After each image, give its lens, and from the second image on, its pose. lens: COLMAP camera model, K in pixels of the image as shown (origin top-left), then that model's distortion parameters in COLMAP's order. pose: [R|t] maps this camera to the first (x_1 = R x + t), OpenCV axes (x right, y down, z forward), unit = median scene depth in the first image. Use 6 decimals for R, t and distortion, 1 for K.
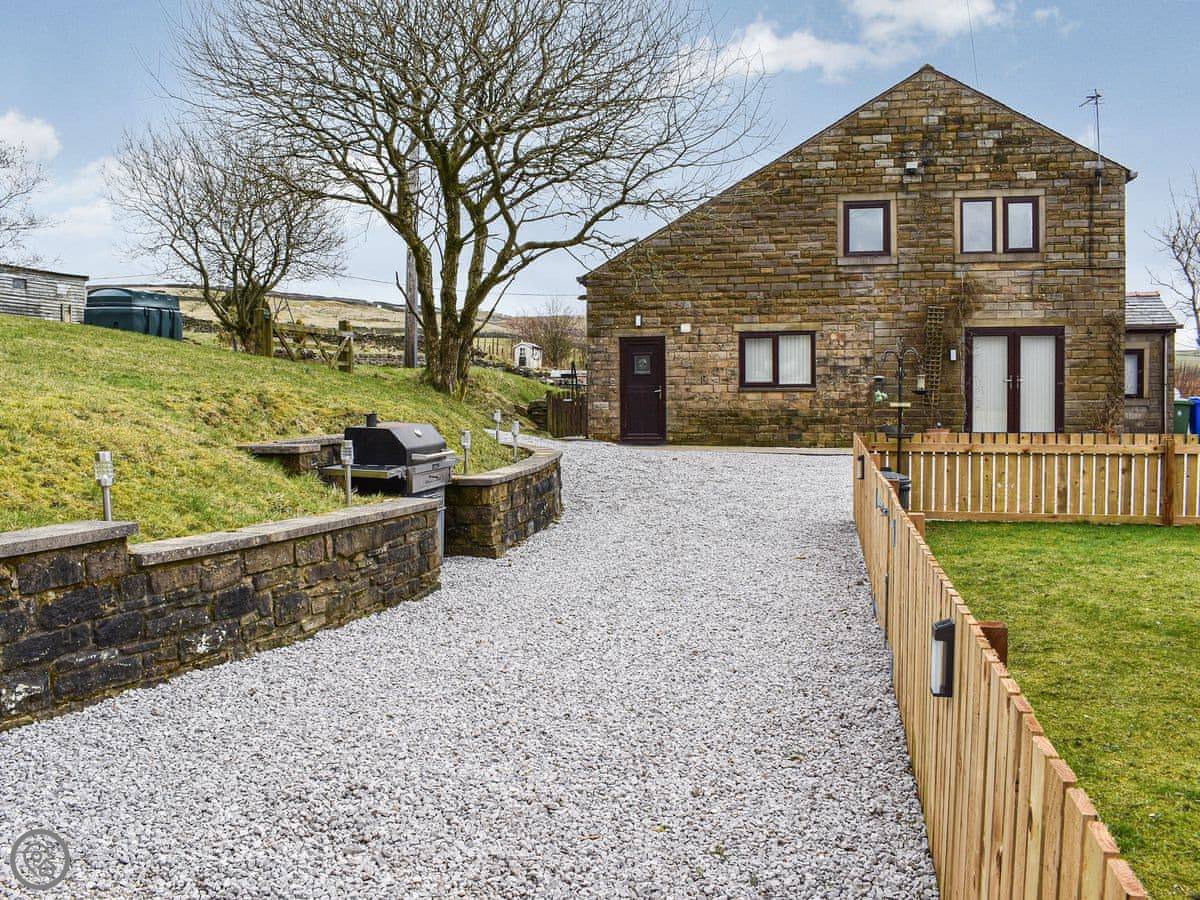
lens RADIAL K [[1031.6, 0, 600.0], [0, 1031.6, 450.0], [0, 0, 1]] dist [-0.085301, 0.003616]
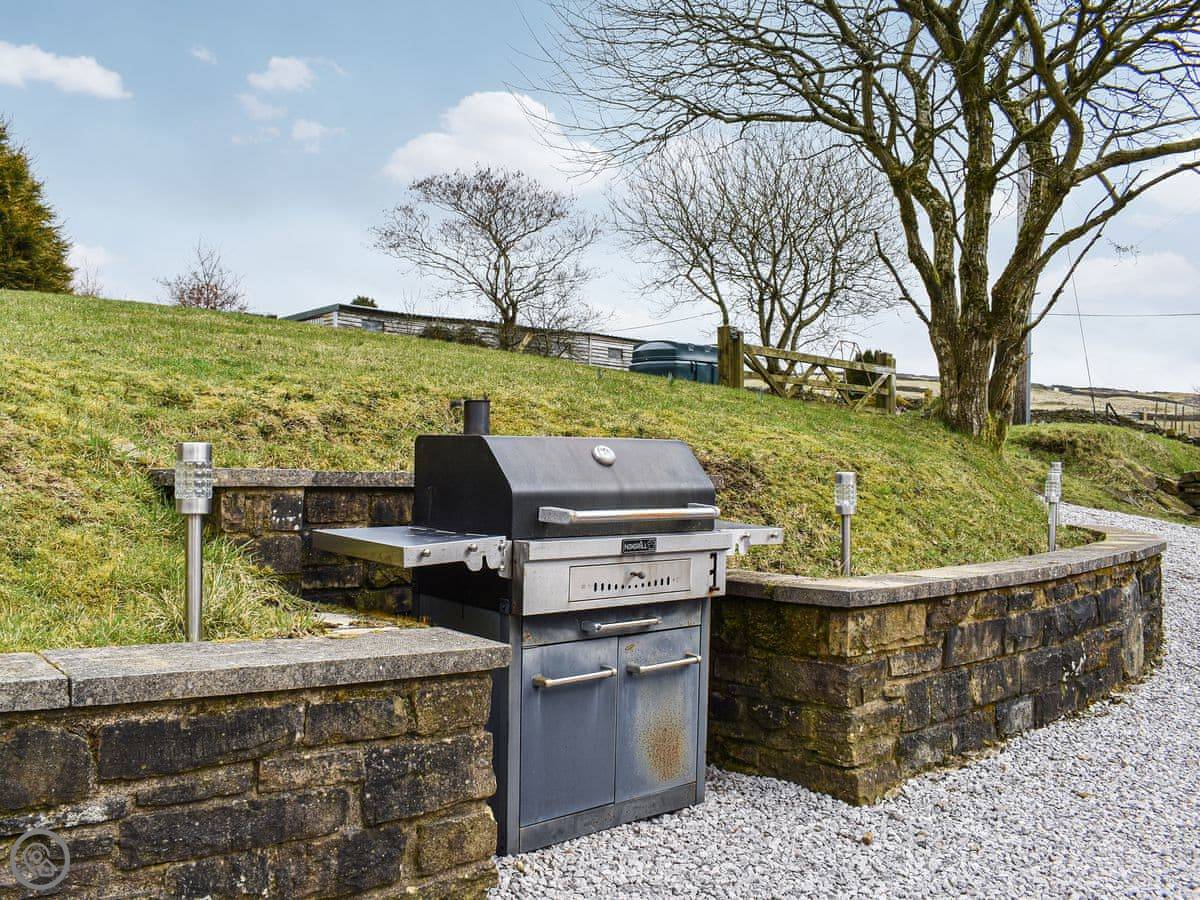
lens RADIAL K [[1031.6, 0, 600.0], [0, 1031.6, 450.0], [0, 0, 1]] dist [-0.085301, 0.003616]
pose [[0.799939, -0.005136, -0.600059, 0.029830], [-0.048454, 0.996145, -0.073119, 0.005626], [0.598122, 0.087566, 0.796607, 0.412950]]
